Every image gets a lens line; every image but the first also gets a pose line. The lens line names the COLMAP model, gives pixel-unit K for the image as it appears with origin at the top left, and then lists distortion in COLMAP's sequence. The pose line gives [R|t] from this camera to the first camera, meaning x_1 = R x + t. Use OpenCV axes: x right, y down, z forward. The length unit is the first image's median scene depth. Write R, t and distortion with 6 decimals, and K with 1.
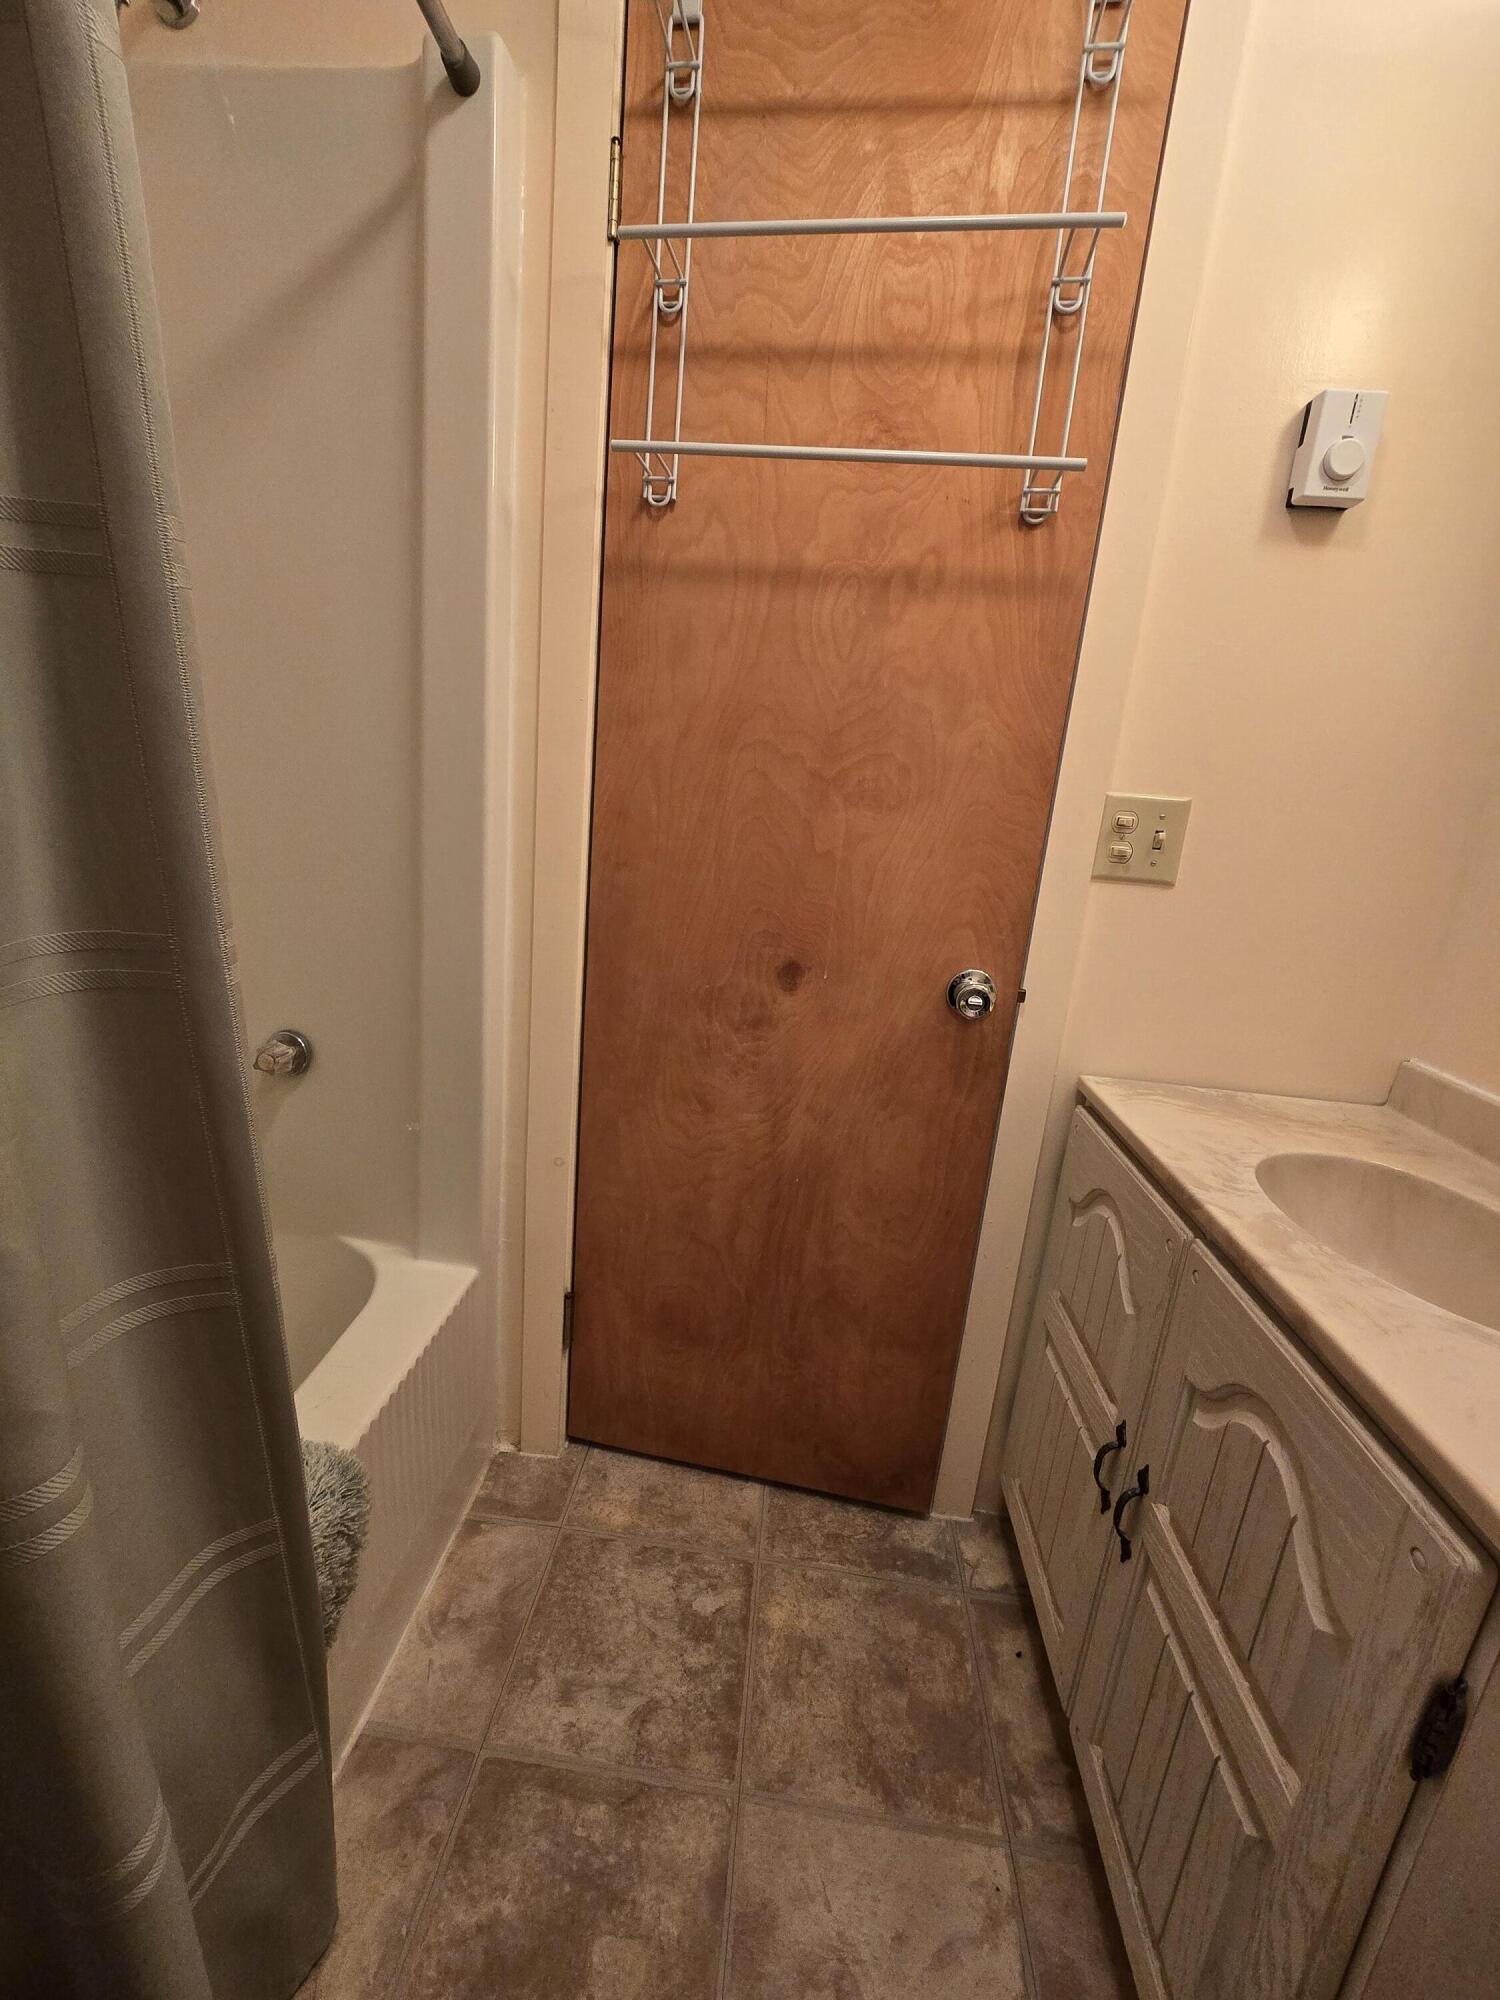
lens RADIAL K [[821.2, 0, 740.3], [0, 821.2, 993.2], [0, 0, 1]] dist [-0.003145, -0.000621]
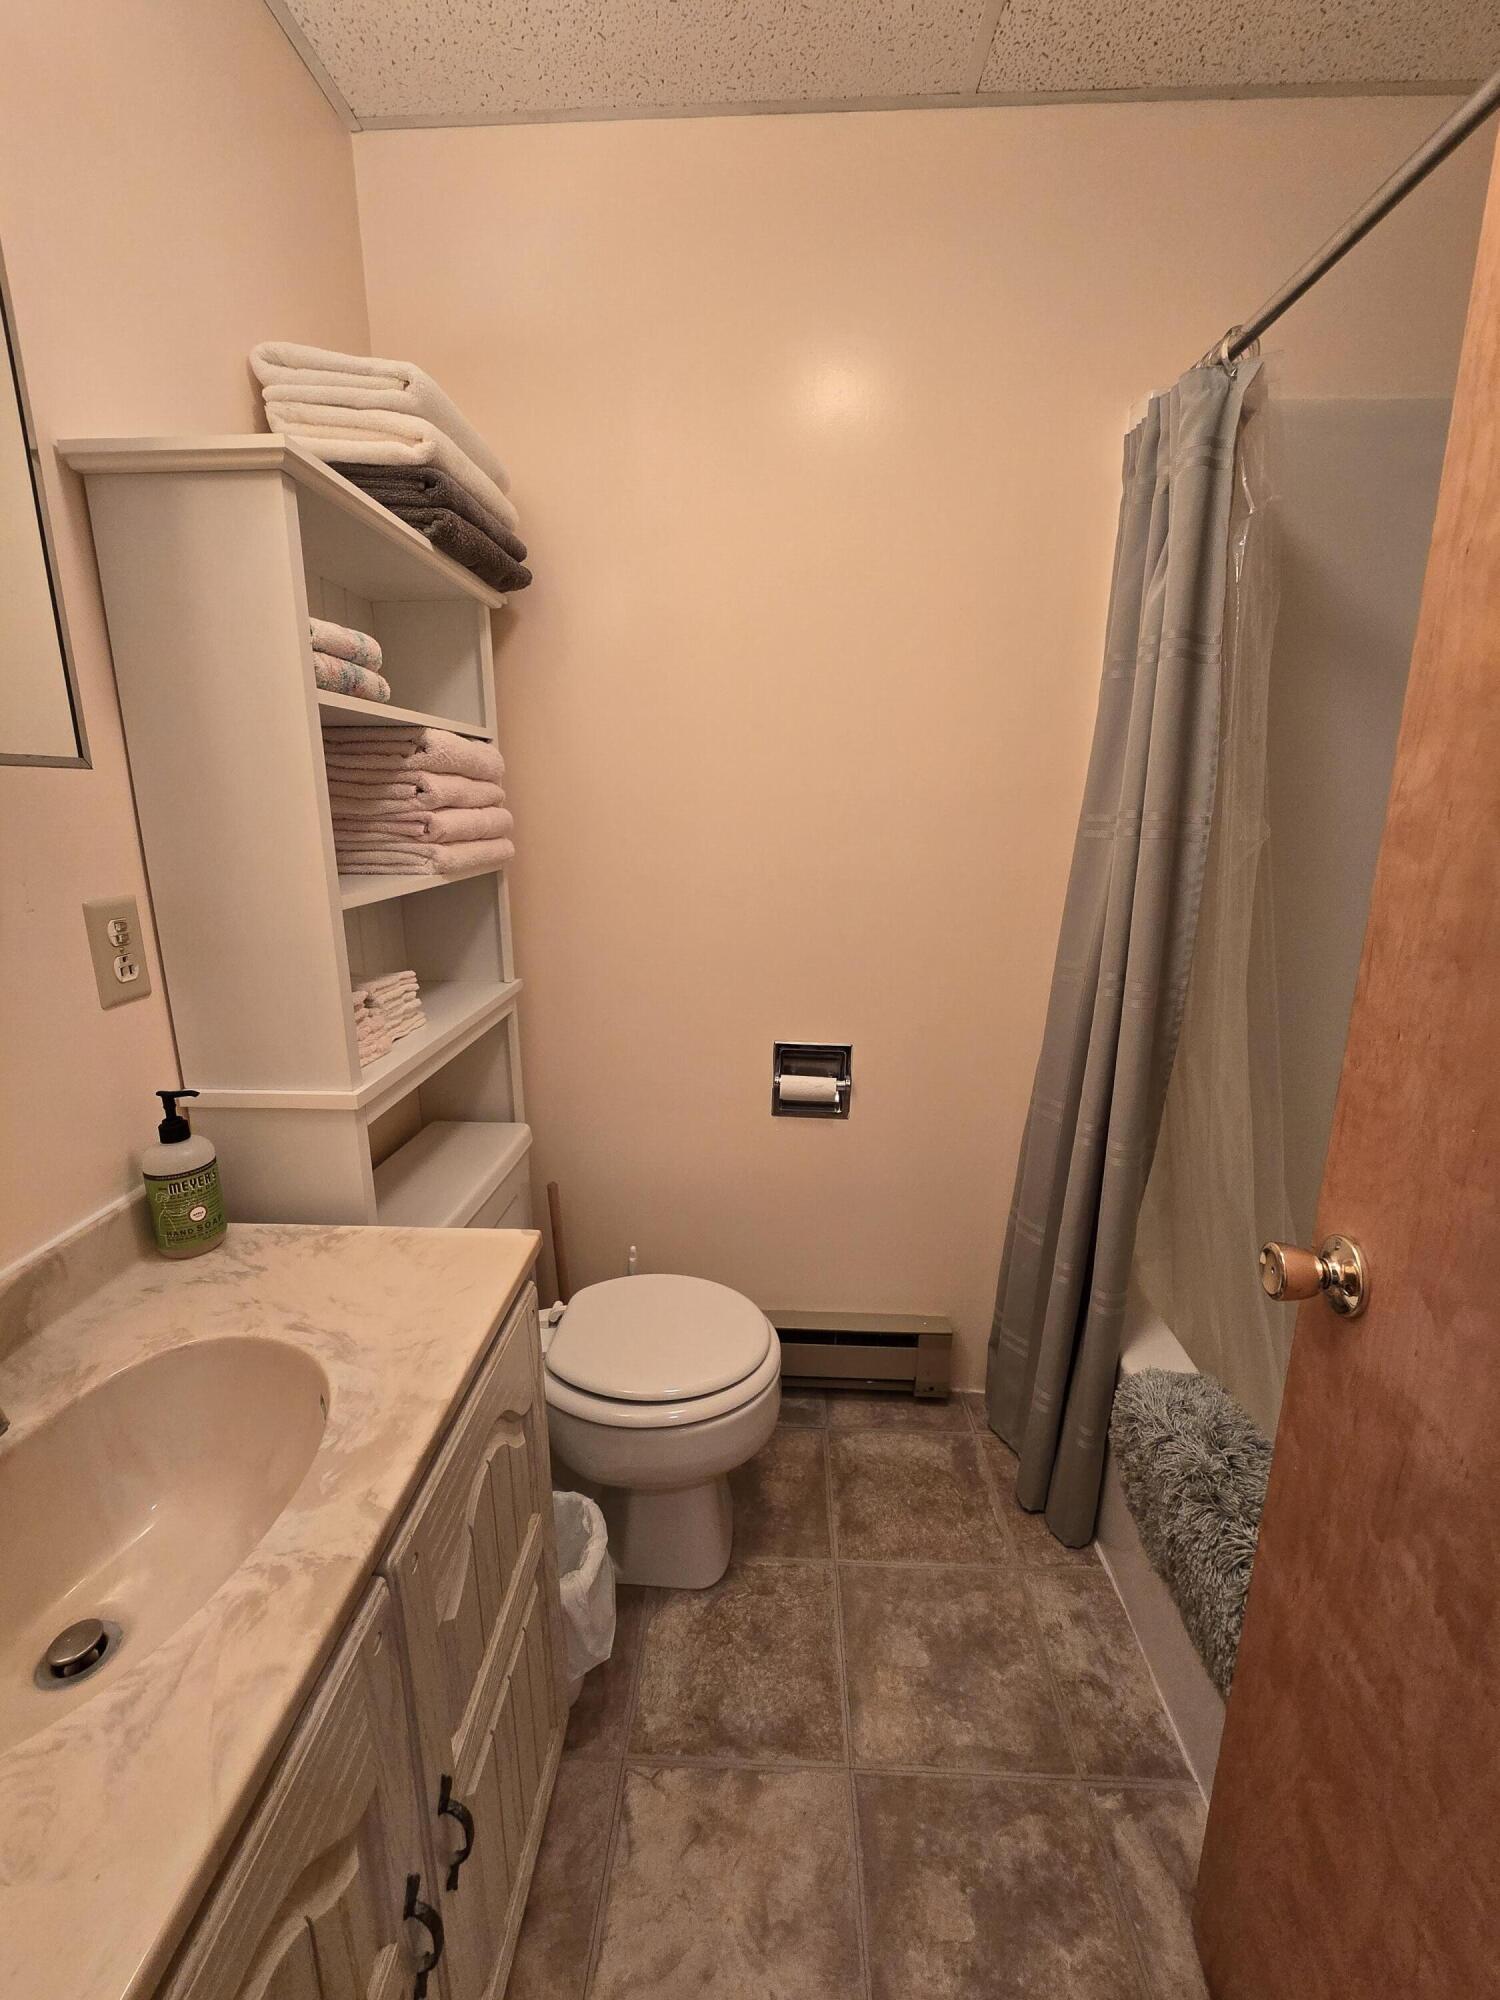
lens RADIAL K [[821.2, 0, 740.3], [0, 821.2, 993.2], [0, 0, 1]] dist [-0.003145, -0.000621]
pose [[-0.995135, -0.070210, -0.069119, 0.321265], [-0.093762, 0.890344, 0.445529, -0.495111], [0.030259, 0.449842, -0.892595, 1.396453]]
